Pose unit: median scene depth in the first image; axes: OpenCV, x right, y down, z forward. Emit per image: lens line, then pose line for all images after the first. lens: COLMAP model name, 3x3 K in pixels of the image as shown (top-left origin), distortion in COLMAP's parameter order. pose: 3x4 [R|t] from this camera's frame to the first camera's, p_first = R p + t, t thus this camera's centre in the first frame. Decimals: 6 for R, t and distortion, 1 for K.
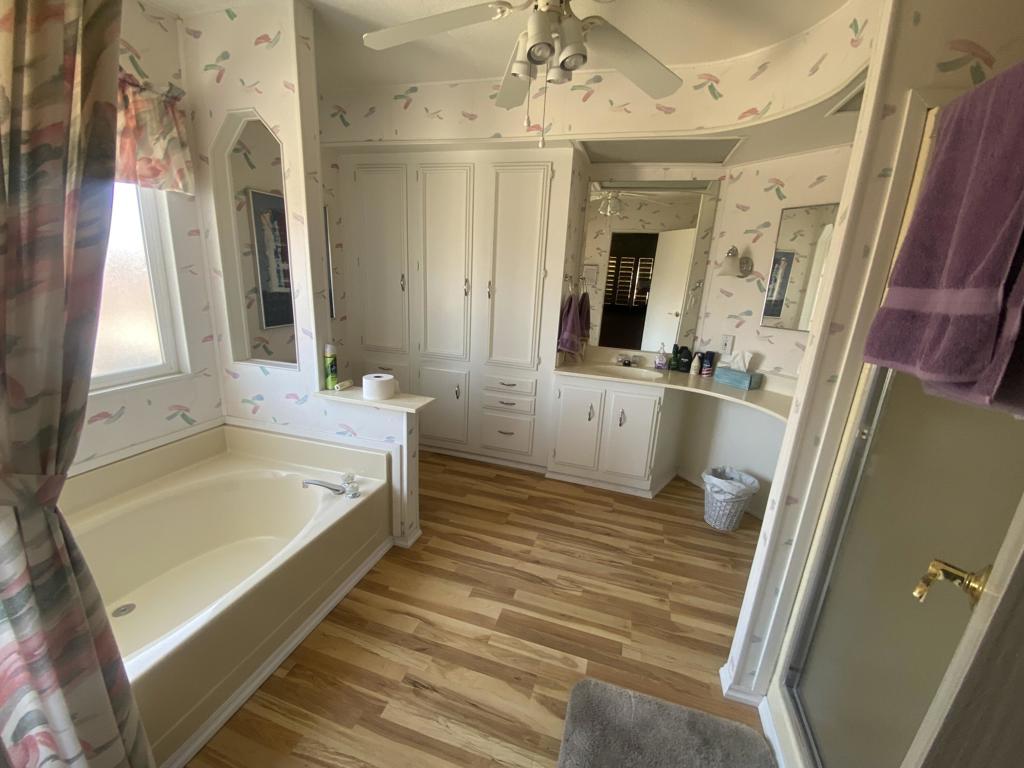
lens RADIAL K [[417.4, 0, 506.9], [0, 417.4, 382.0], [0, 0, 1]] dist [-0.008902, -0.001034]
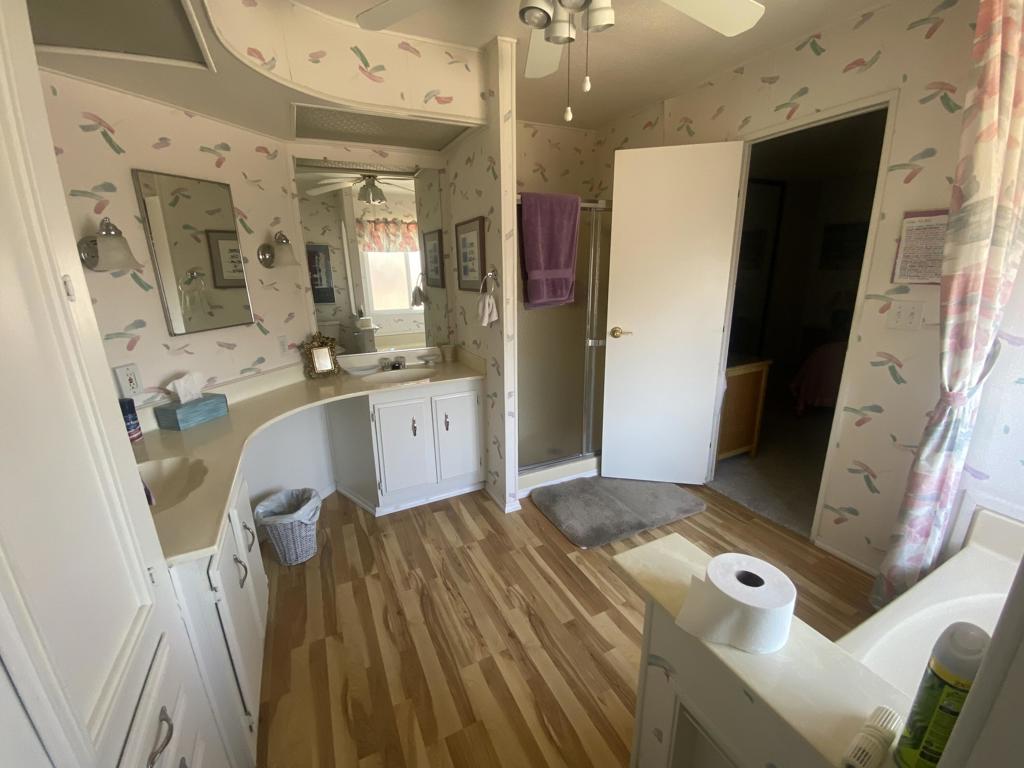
lens RADIAL K [[417.4, 0, 508.6], [0, 417.4, 380.9], [0, 0, 1]] dist [-0.008902, -0.001034]
pose [[-0.685762, -0.229602, 0.690662, -0.372174], [0.169143, 0.872683, 0.458056, -0.369067], [-0.707900, 0.430937, -0.559617, 1.270465]]
